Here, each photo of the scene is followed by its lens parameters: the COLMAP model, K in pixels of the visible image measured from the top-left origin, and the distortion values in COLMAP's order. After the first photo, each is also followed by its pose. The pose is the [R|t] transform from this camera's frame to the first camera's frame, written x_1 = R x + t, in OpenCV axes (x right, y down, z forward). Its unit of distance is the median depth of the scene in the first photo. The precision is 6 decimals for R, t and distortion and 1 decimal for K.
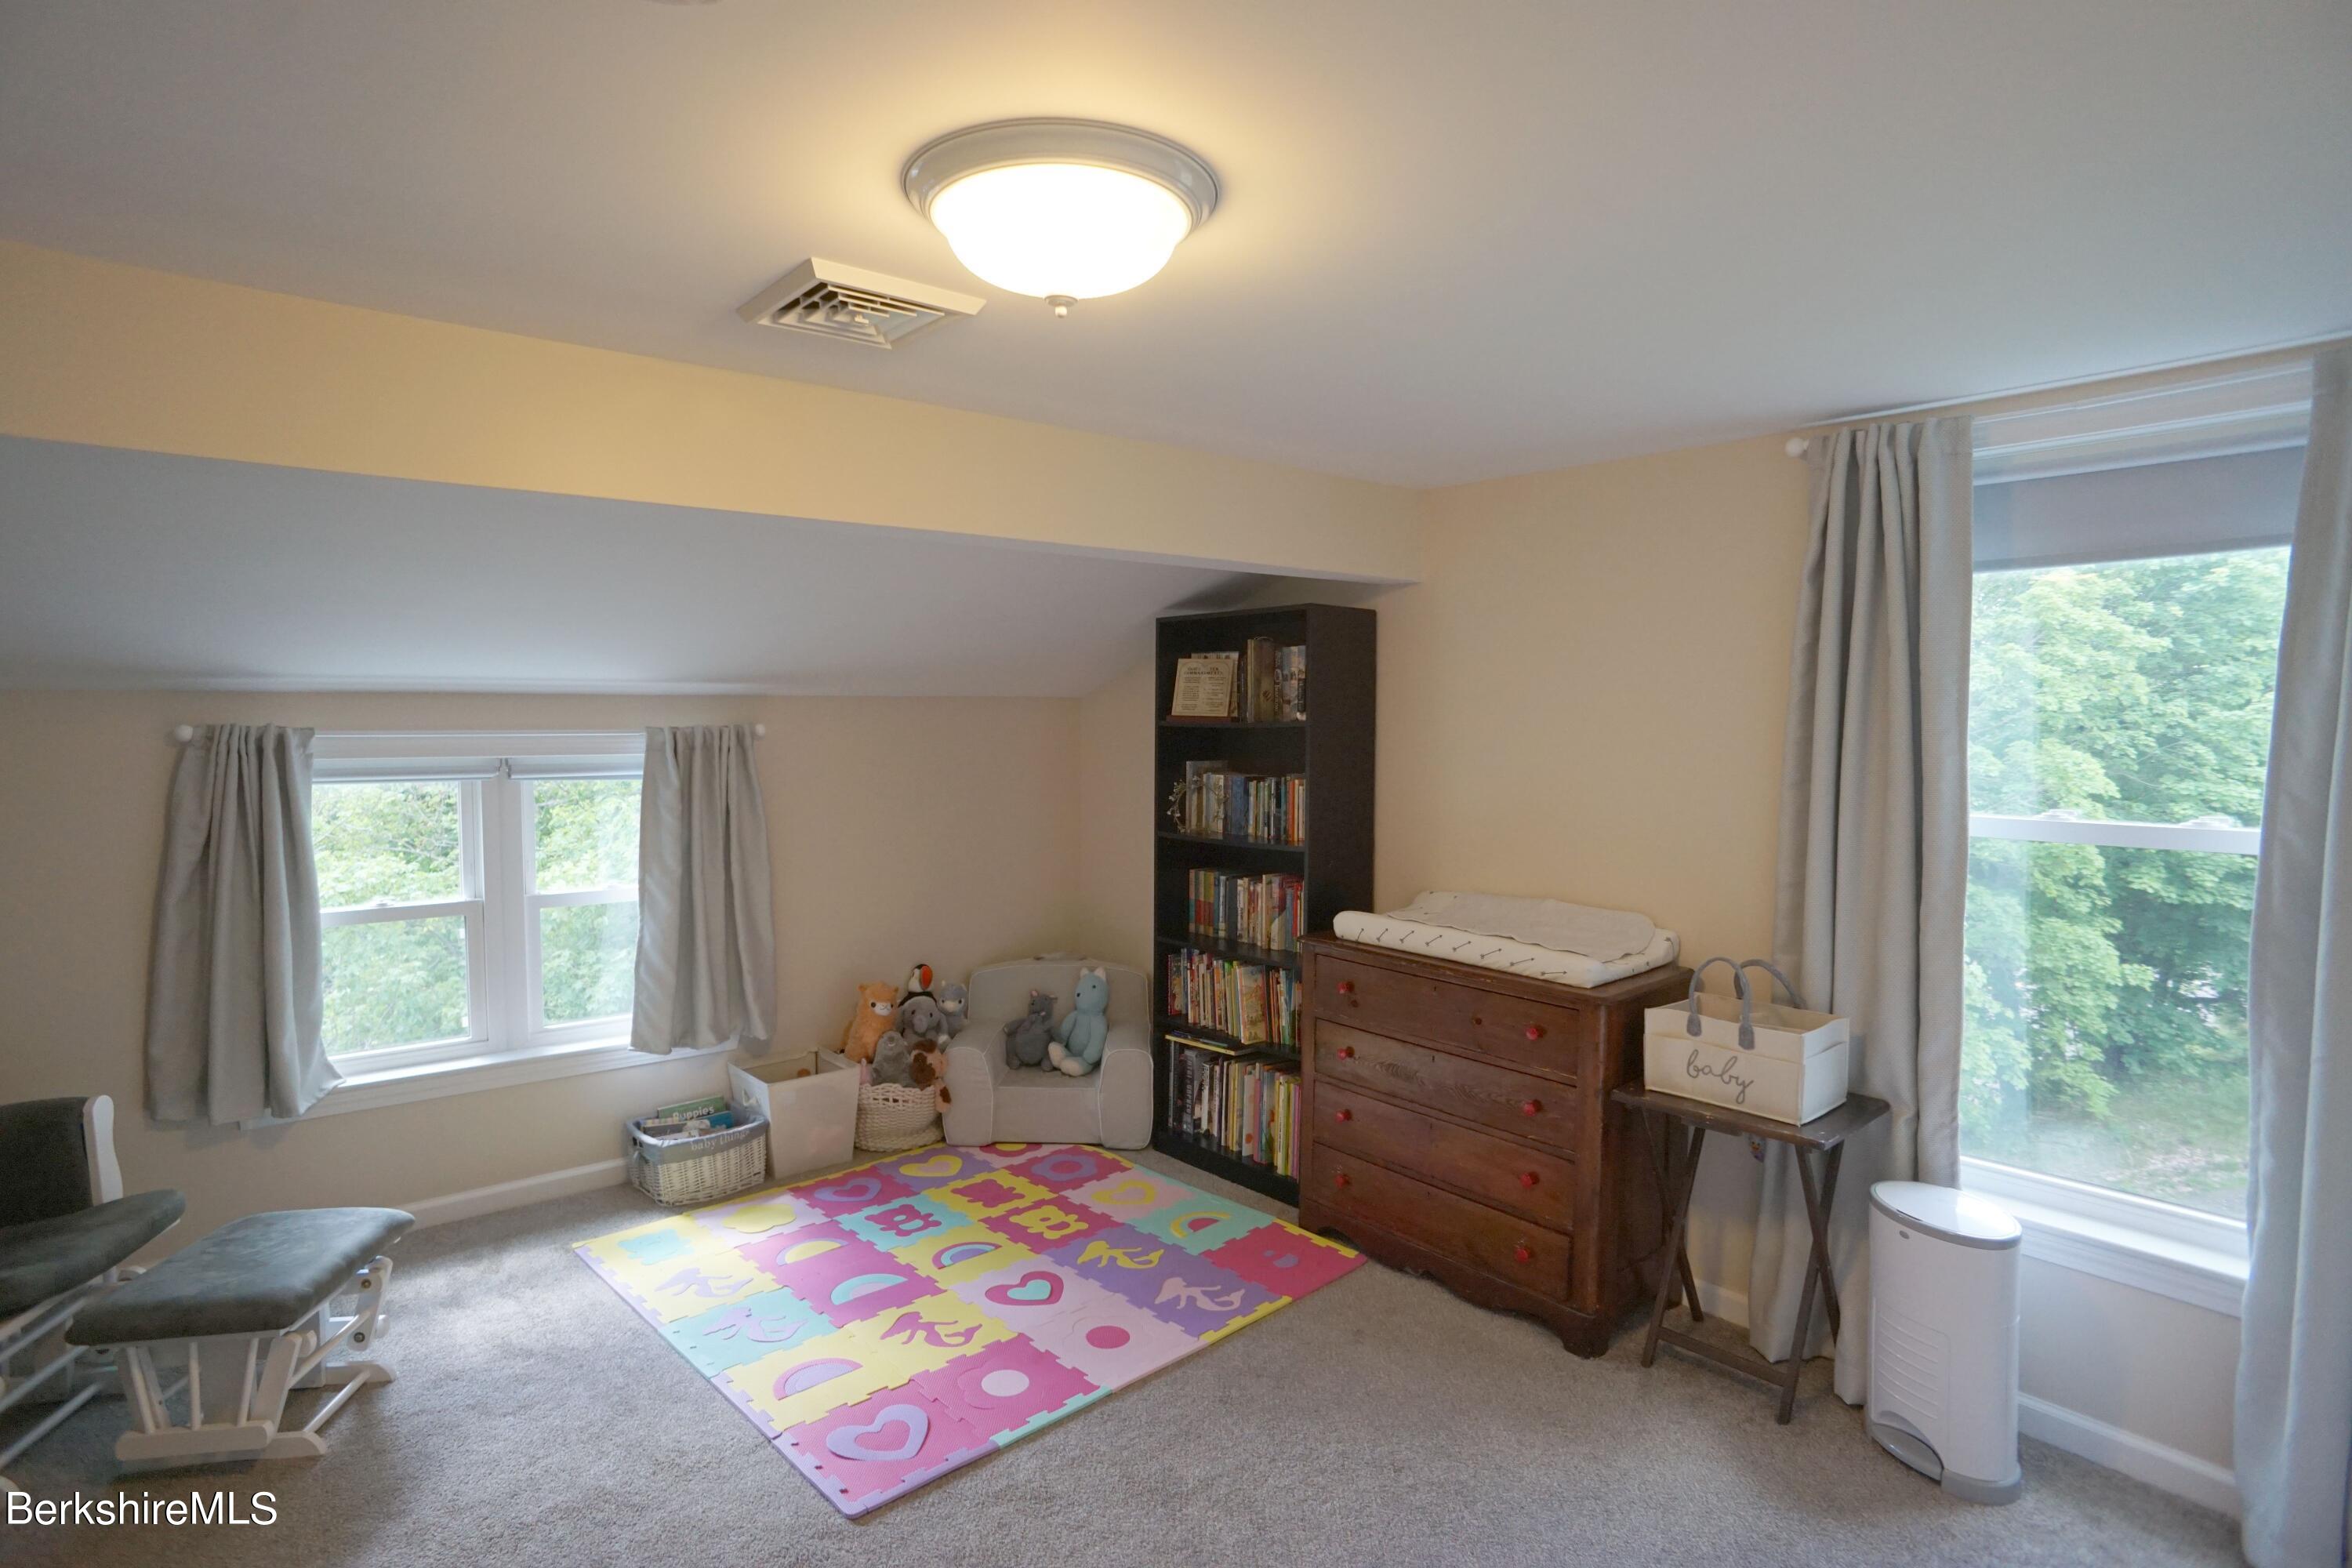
lens RADIAL K [[1253.6, 0, 1177.2], [0, 1253.6, 778.3], [0, 0, 1]] dist [-0.080119, 0.047967]
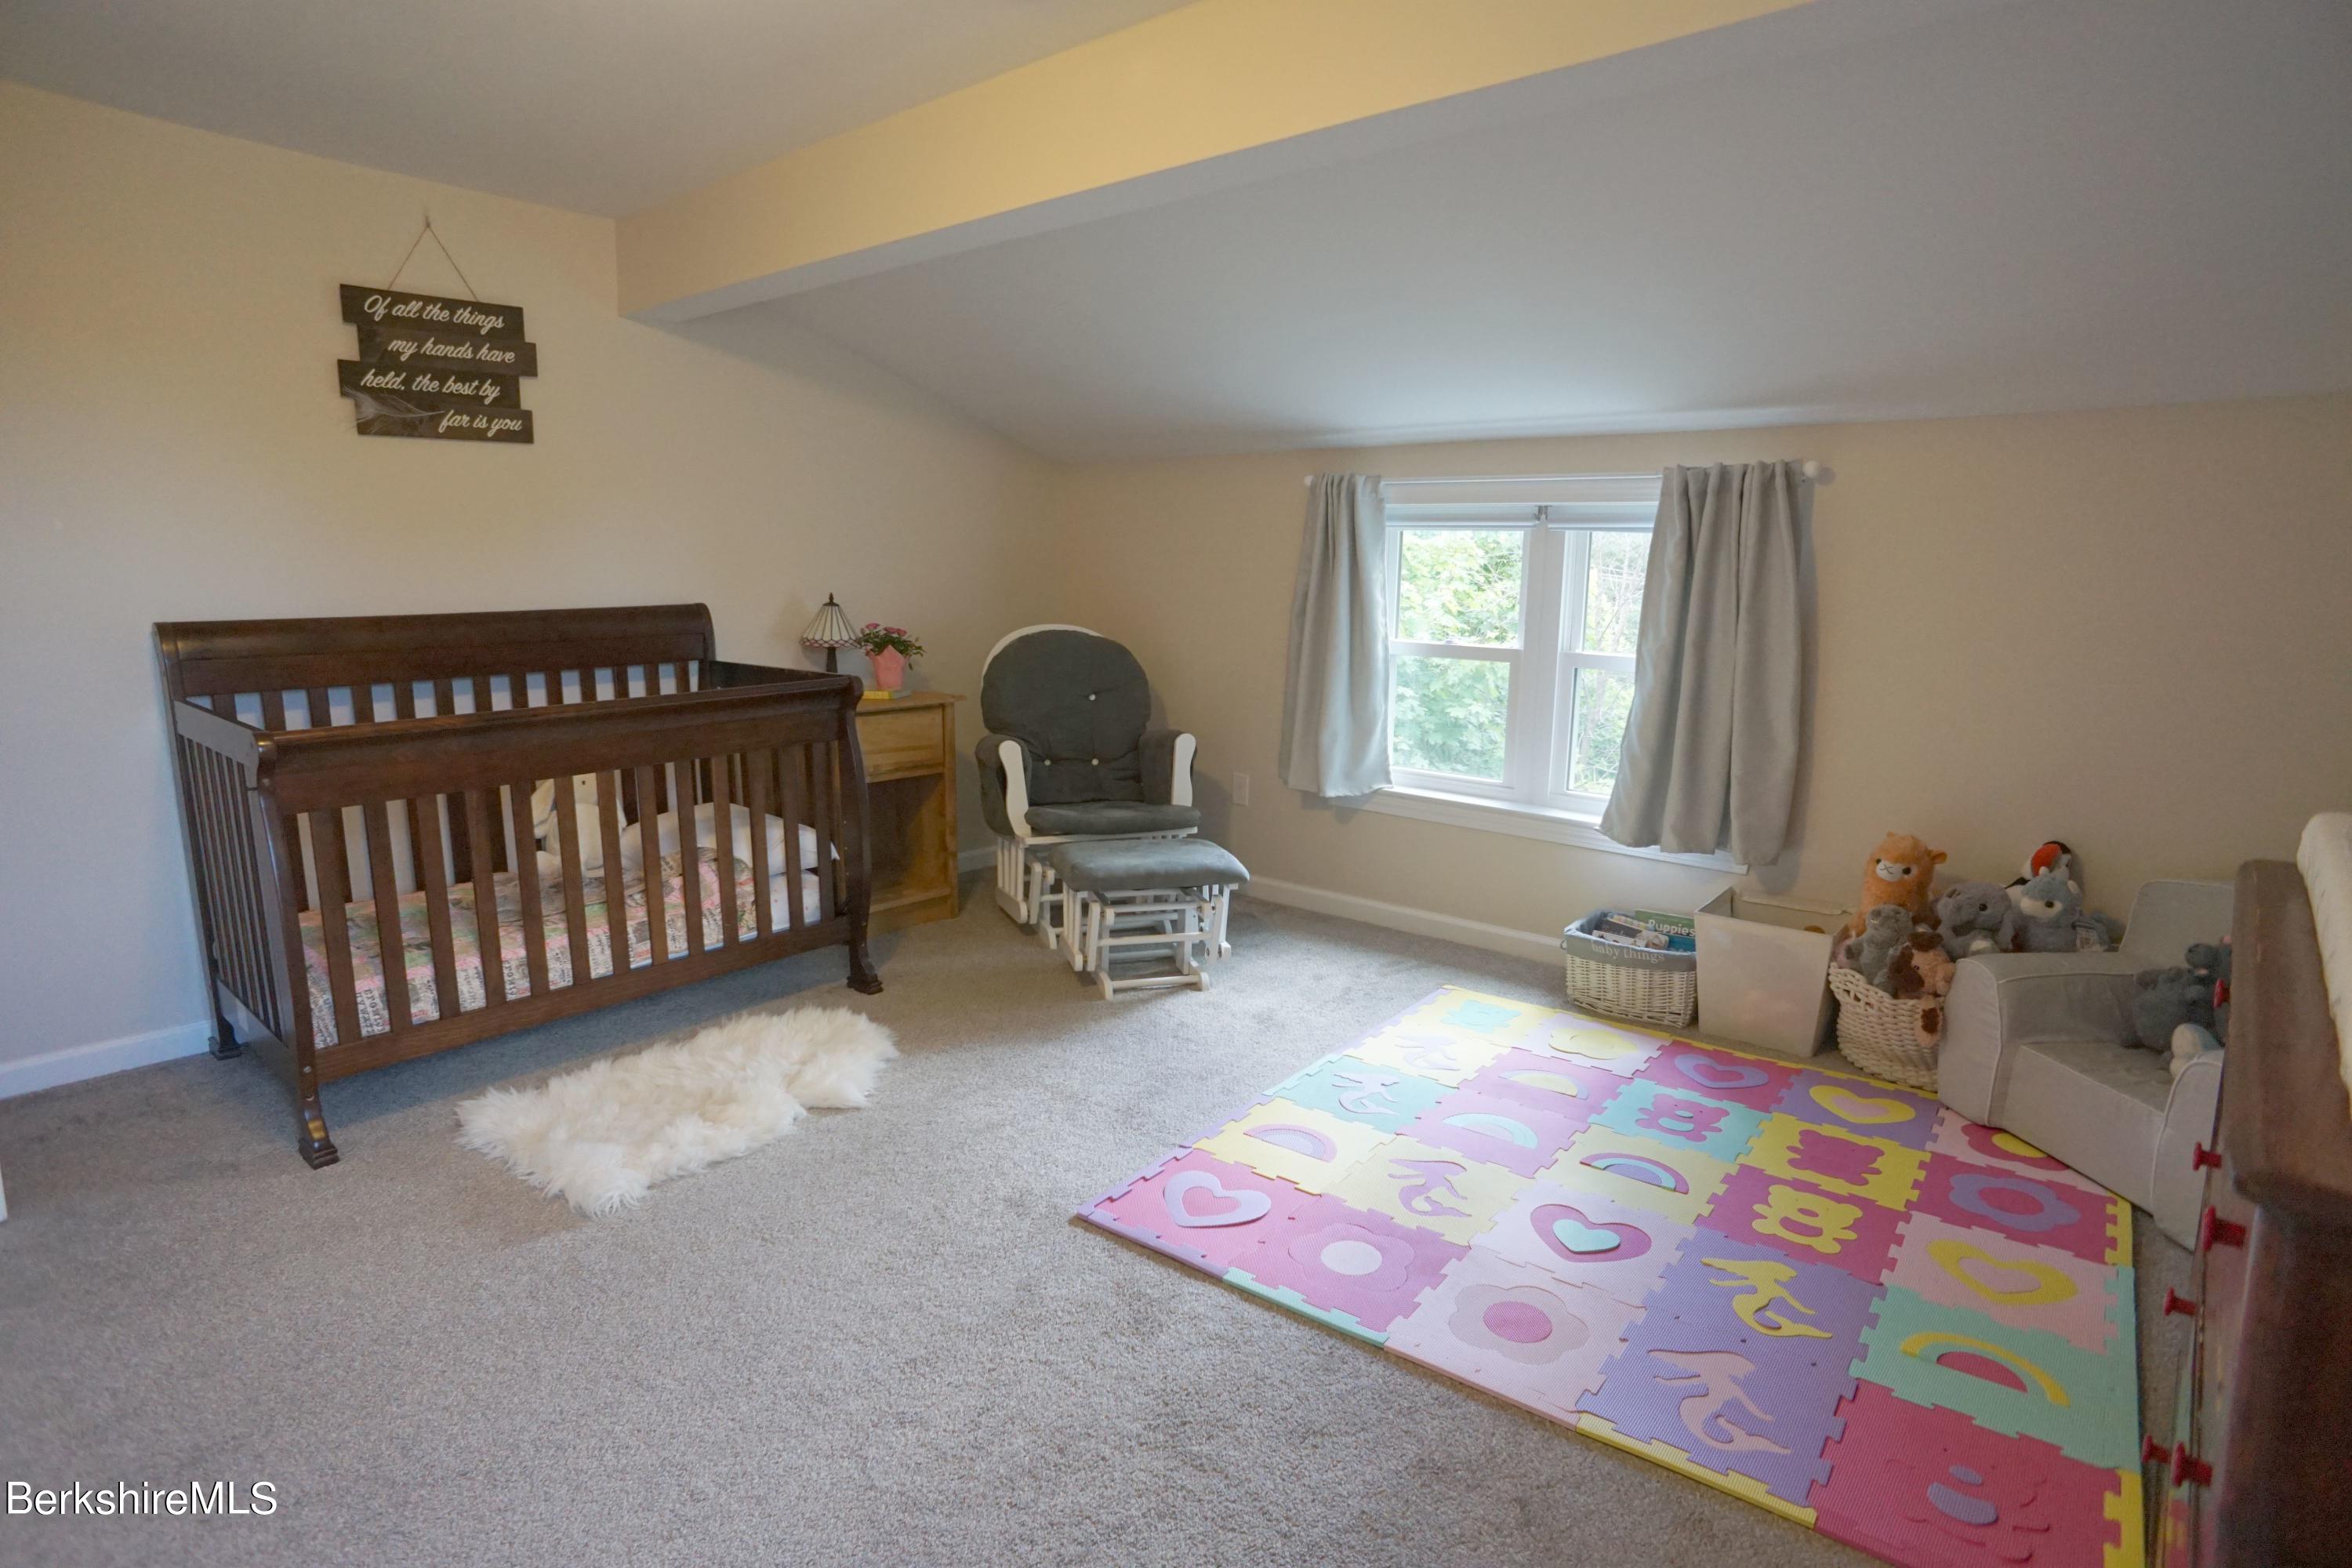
lens RADIAL K [[1253.6, 0, 1182.2], [0, 1253.6, 785.4], [0, 0, 1]] dist [-0.080119, 0.047967]
pose [[0.137904, 0.175941, -0.974693, 0.409720], [-0.063994, 0.983622, 0.168499, 0.052855], [0.988376, 0.039138, 0.146905, 0.564157]]
